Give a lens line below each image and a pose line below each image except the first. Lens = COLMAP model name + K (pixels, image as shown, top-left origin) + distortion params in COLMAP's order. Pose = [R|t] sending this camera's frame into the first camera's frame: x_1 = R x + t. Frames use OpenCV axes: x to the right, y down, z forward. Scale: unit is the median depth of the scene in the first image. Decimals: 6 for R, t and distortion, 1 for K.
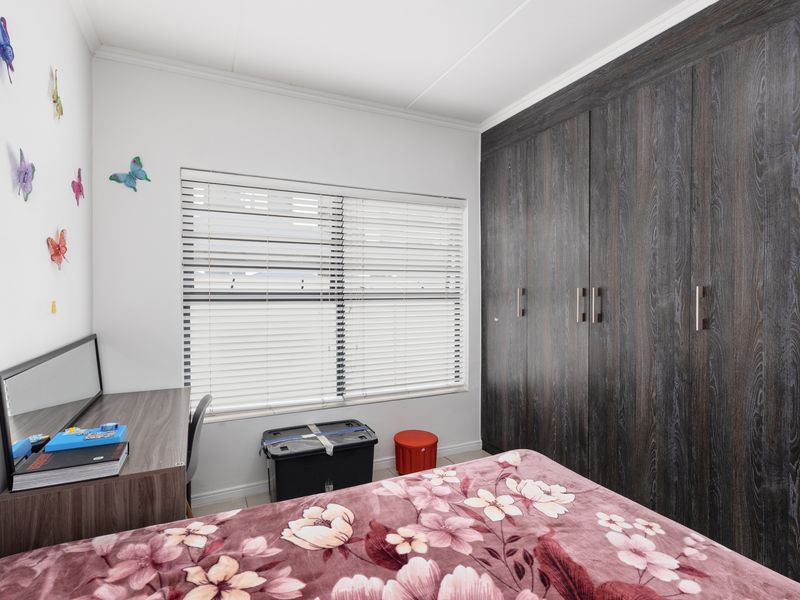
lens RADIAL K [[413.2, 0, 400.0], [0, 413.2, 300.0], [0, 0, 1]] dist [0.002023, 0.000853]
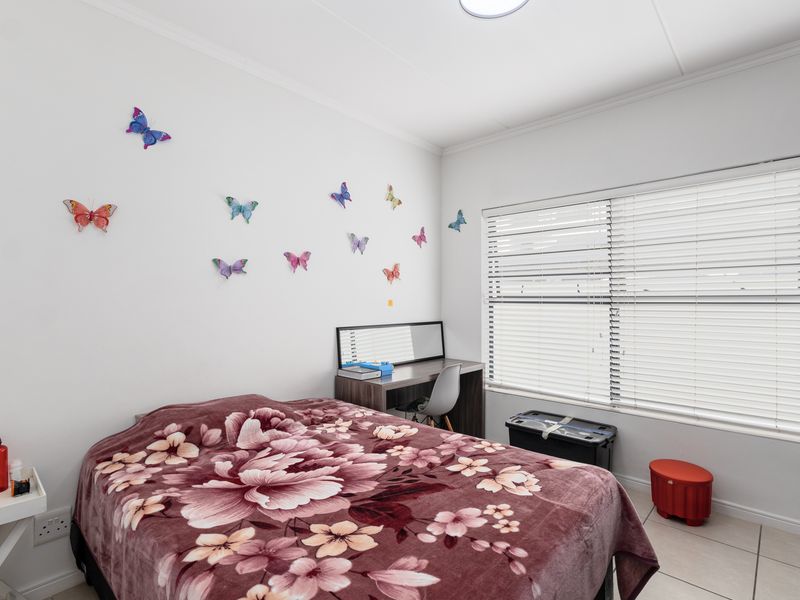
lens RADIAL K [[413.2, 0, 400.0], [0, 413.2, 300.0], [0, 0, 1]] dist [0.002023, 0.000853]
pose [[0.382487, 0.001741, -0.923959, 1.128323], [-0.019410, 0.999793, -0.006151, 0.016422], [0.923757, 0.020287, 0.382442, 0.300185]]
